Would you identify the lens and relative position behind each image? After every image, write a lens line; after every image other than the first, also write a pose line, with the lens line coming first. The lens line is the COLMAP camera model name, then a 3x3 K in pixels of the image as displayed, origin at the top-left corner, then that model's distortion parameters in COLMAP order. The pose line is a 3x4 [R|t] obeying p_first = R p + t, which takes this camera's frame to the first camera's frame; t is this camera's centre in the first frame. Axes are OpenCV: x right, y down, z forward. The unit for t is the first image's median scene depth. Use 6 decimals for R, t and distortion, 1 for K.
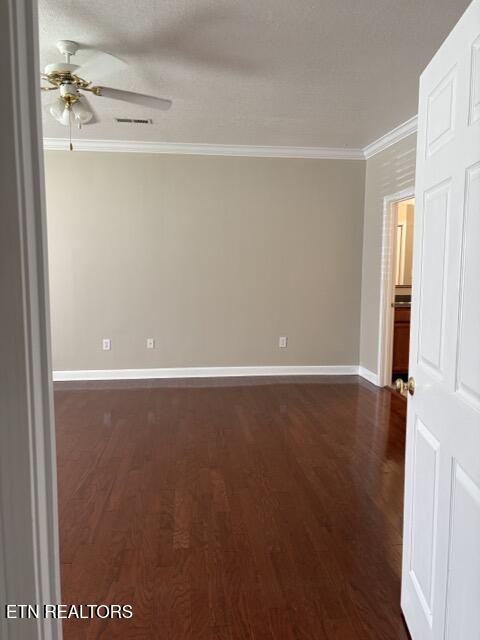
lens RADIAL K [[476.9, 0, 239.6], [0, 476.9, 315.5], [0, 0, 1]] dist [0.007509, -0.019957]
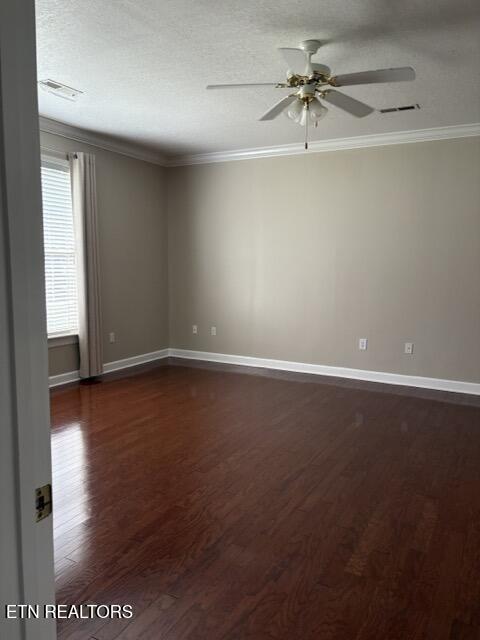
lens RADIAL K [[476.9, 0, 242.5], [0, 476.9, 319.9], [0, 0, 1]] dist [0.007509, -0.019957]
pose [[0.815591, 0.073572, -0.573932, 0.156854], [-0.066601, 0.997228, 0.033191, -0.010118], [0.574783, 0.011154, 0.818230, 0.102522]]
